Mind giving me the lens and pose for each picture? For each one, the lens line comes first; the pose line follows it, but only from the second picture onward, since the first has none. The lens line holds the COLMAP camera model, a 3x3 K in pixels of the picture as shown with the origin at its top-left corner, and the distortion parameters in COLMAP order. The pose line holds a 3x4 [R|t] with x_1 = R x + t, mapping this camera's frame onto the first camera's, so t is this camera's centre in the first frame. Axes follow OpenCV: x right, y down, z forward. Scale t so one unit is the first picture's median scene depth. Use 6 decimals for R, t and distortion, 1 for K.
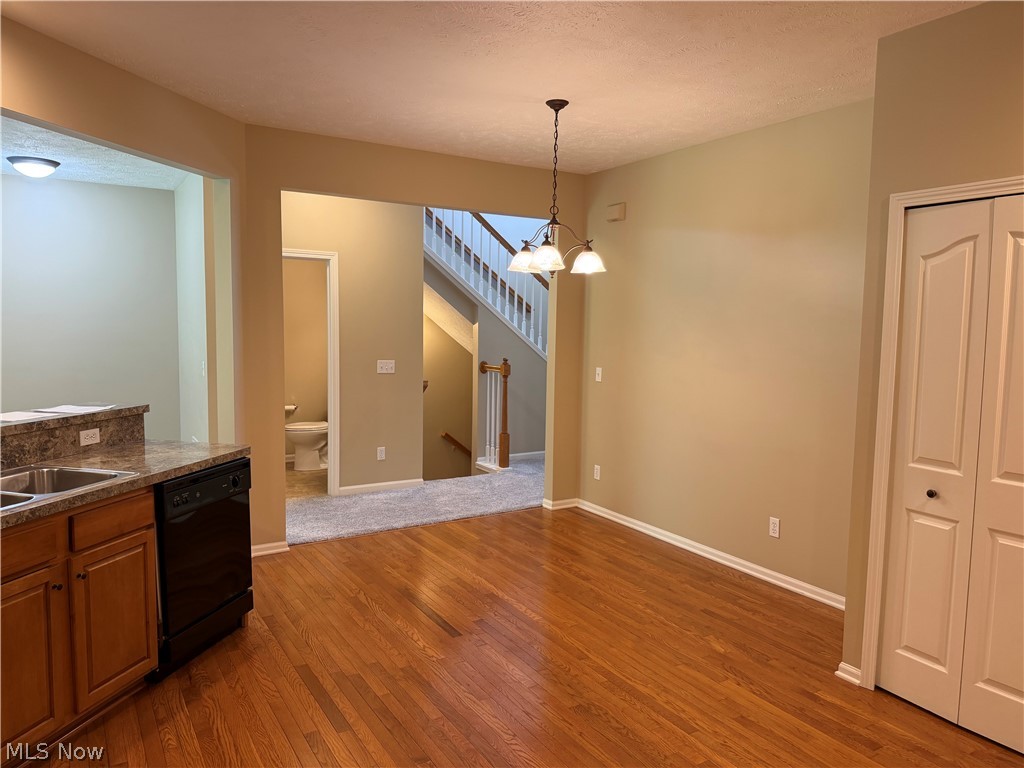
lens RADIAL K [[717.1, 0, 512.0], [0, 717.1, 384.0], [0, 0, 1]] dist [0.087645, -0.143030]
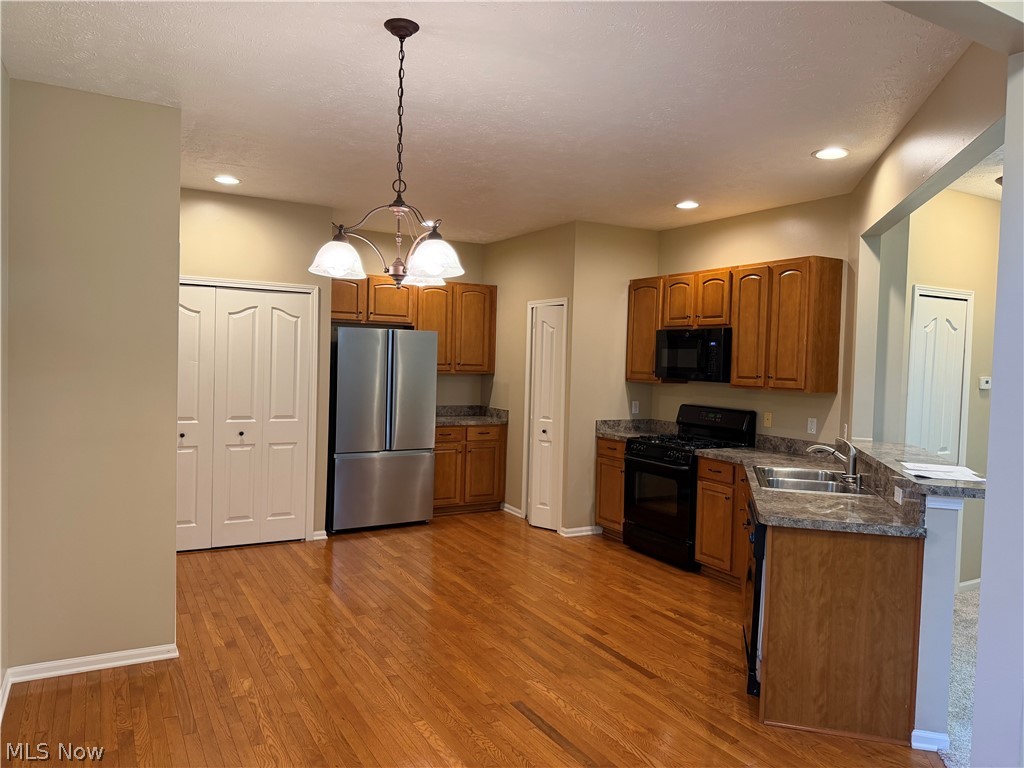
lens RADIAL K [[717.1, 0, 512.0], [0, 717.1, 384.0], [0, 0, 1]] dist [0.087645, -0.143030]
pose [[-0.998459, -0.044870, 0.032659, -0.090187], [-0.040516, 0.991510, 0.123556, -0.181157], [-0.037926, 0.122042, -0.991800, 2.047164]]
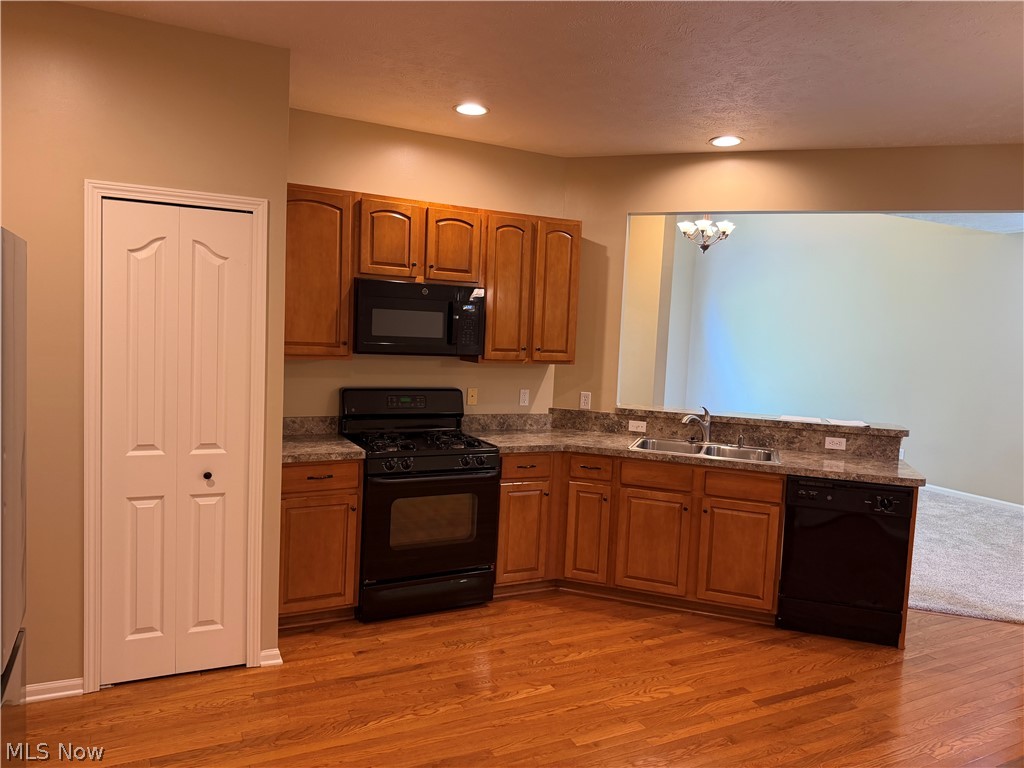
lens RADIAL K [[717.1, 0, 512.0], [0, 717.1, 384.0], [0, 0, 1]] dist [0.087645, -0.143030]
pose [[-0.080021, 0.059609, -0.995009, 0.781291], [-0.131746, 0.988821, 0.069834, -0.048332], [0.988048, 0.136676, -0.071273, 0.528479]]
